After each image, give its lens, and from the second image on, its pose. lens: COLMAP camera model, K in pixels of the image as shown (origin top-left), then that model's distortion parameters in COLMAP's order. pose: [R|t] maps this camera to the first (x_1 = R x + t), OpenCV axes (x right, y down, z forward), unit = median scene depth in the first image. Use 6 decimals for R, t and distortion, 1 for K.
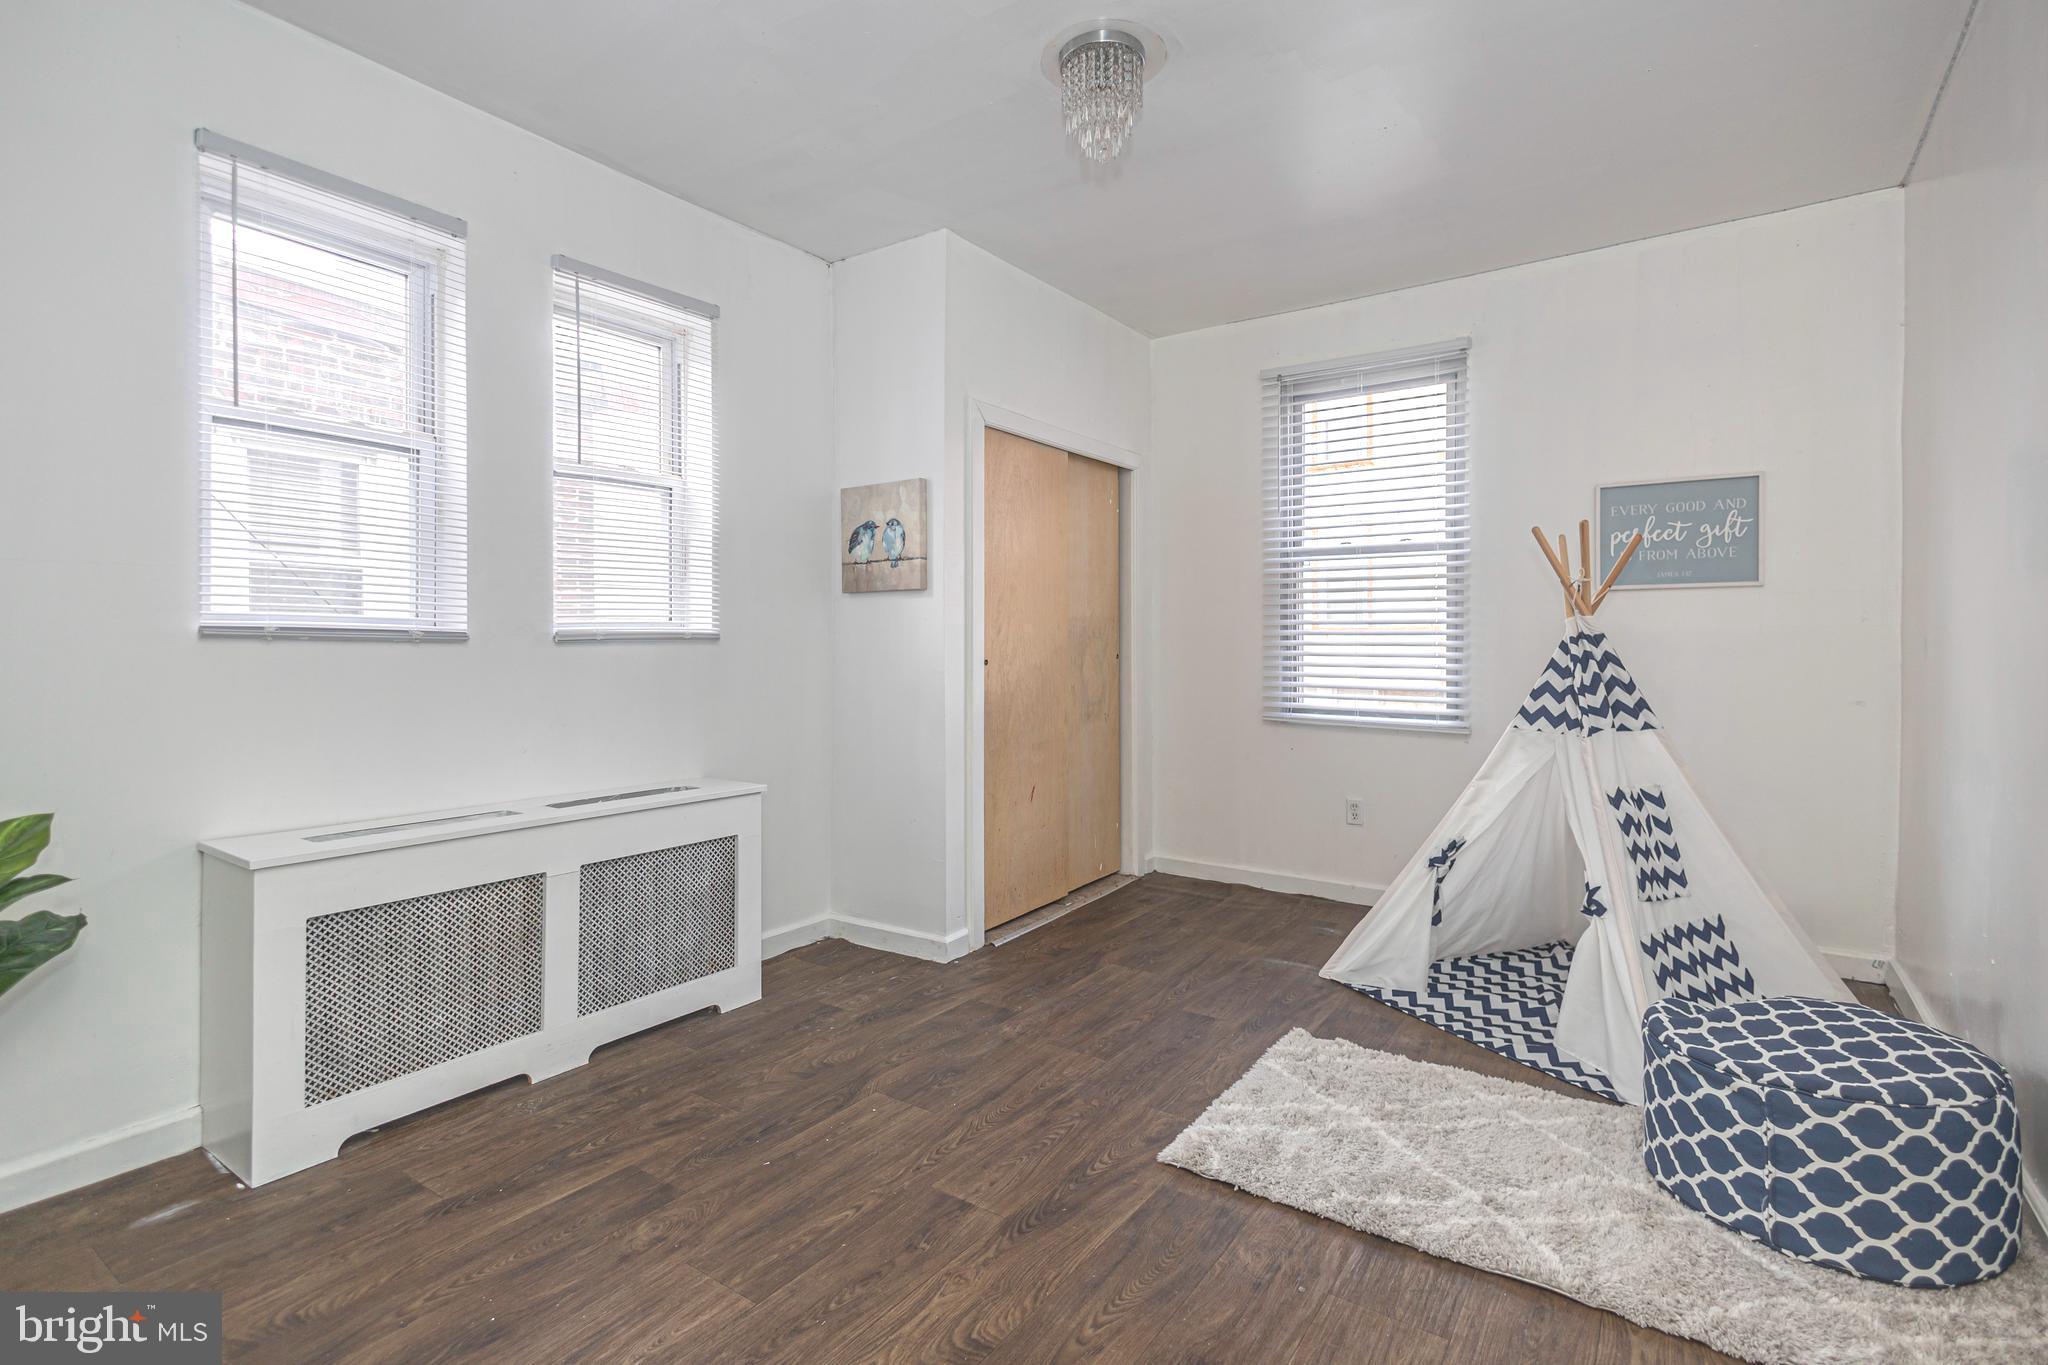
lens RADIAL K [[960.3, 0, 1031.0], [0, 960.3, 669.8], [0, 0, 1]] dist [0.011755, -0.003008]
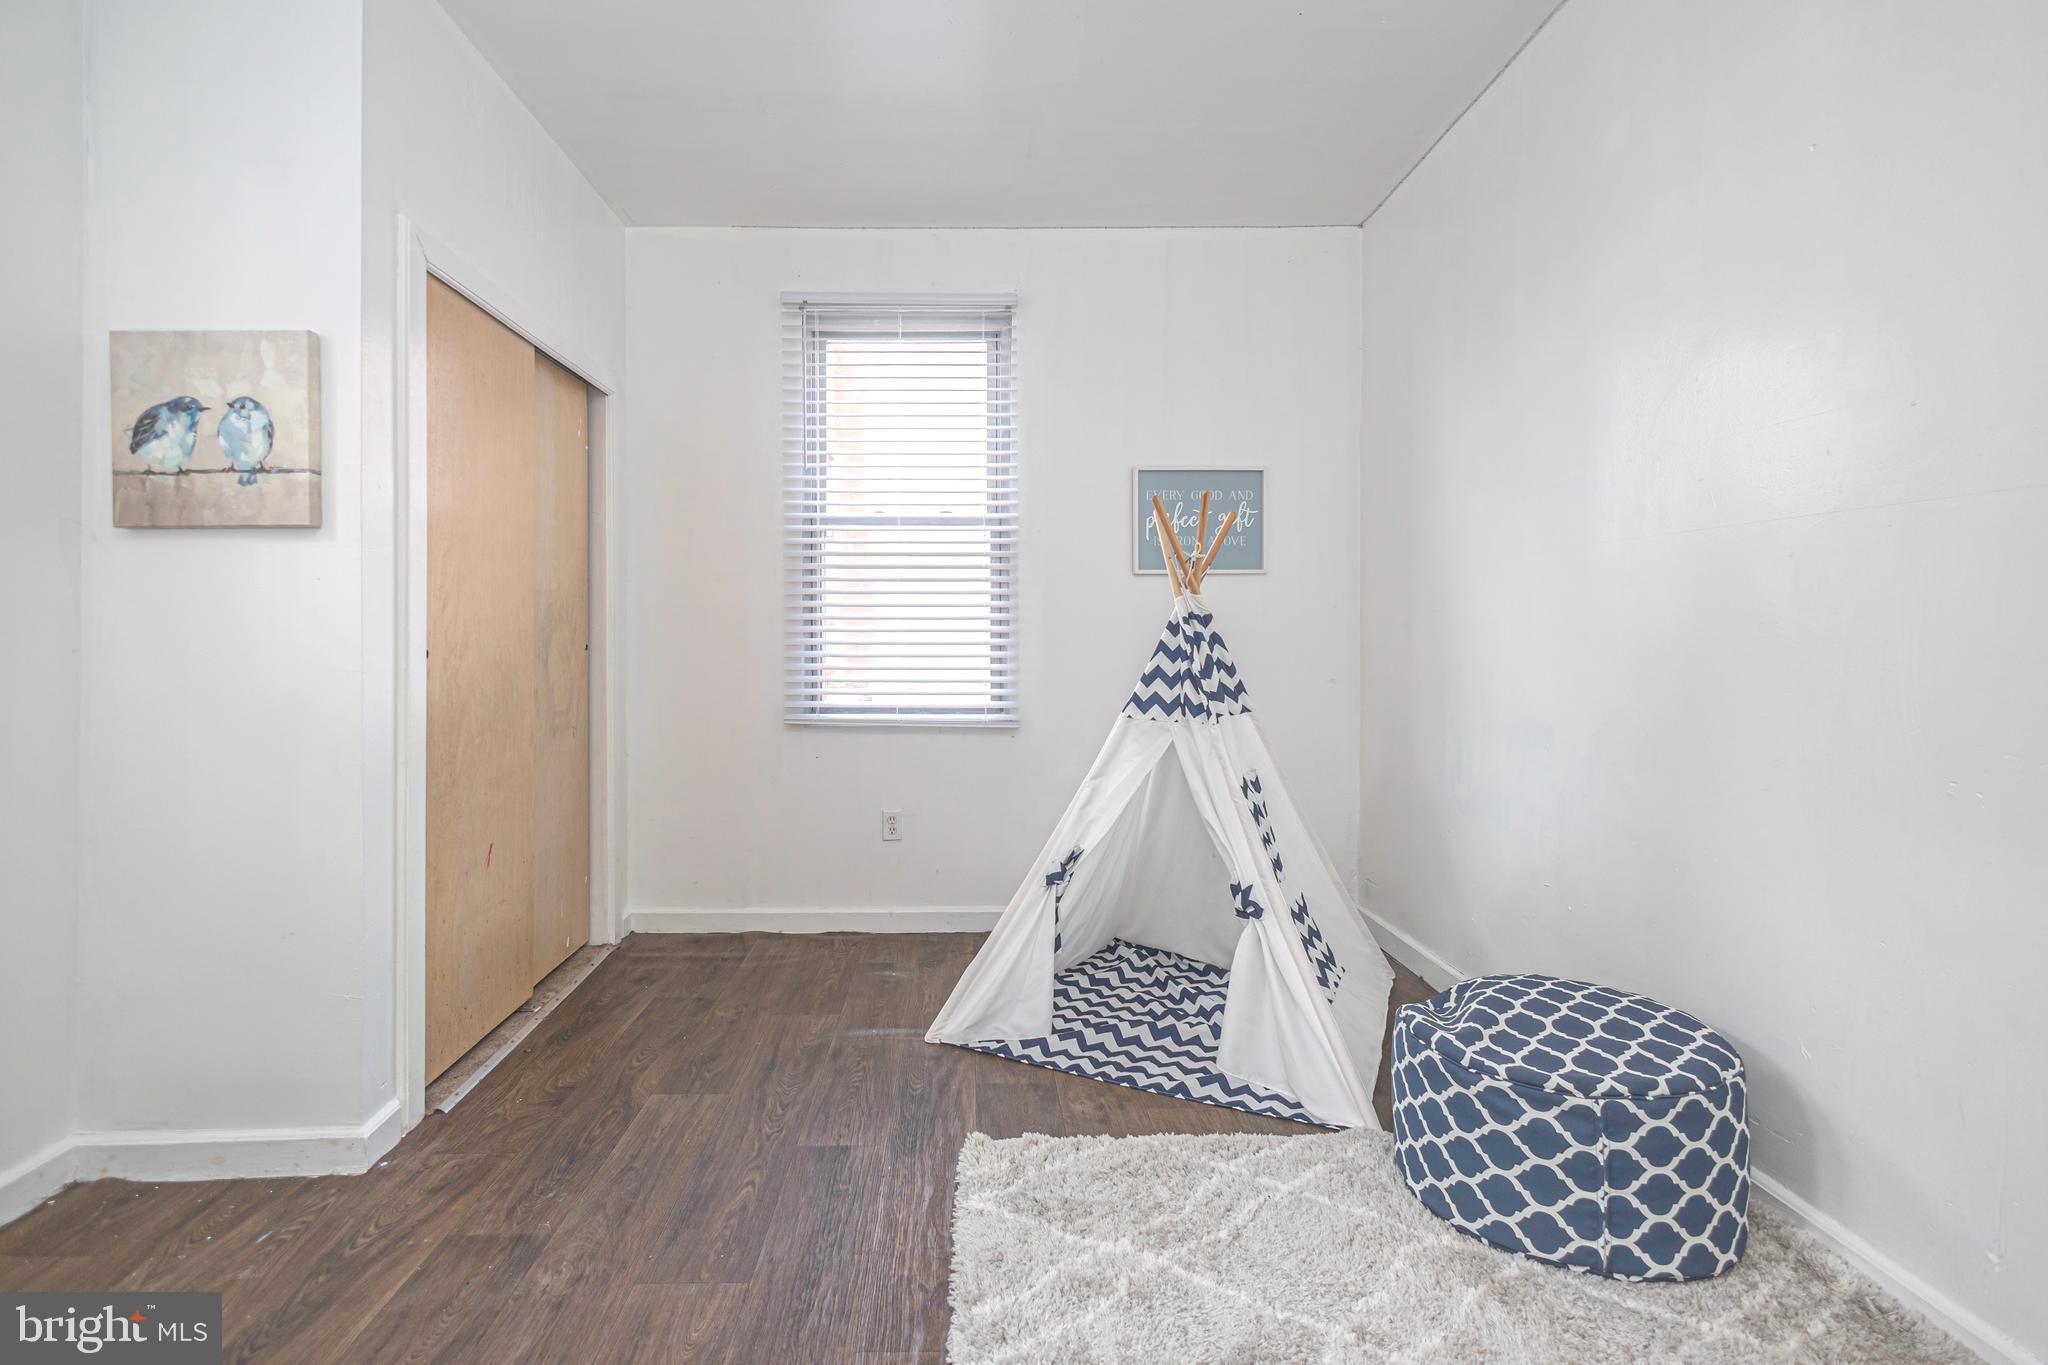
lens RADIAL K [[960.3, 0, 949.8], [0, 960.3, 649.0], [0, 0, 1]] dist [0.011755, -0.003008]
pose [[0.817128, -0.007374, 0.576408, -0.141429], [0.020231, 0.999669, -0.015891, 0.006223], [-0.576100, 0.024647, 0.817007, 0.330769]]
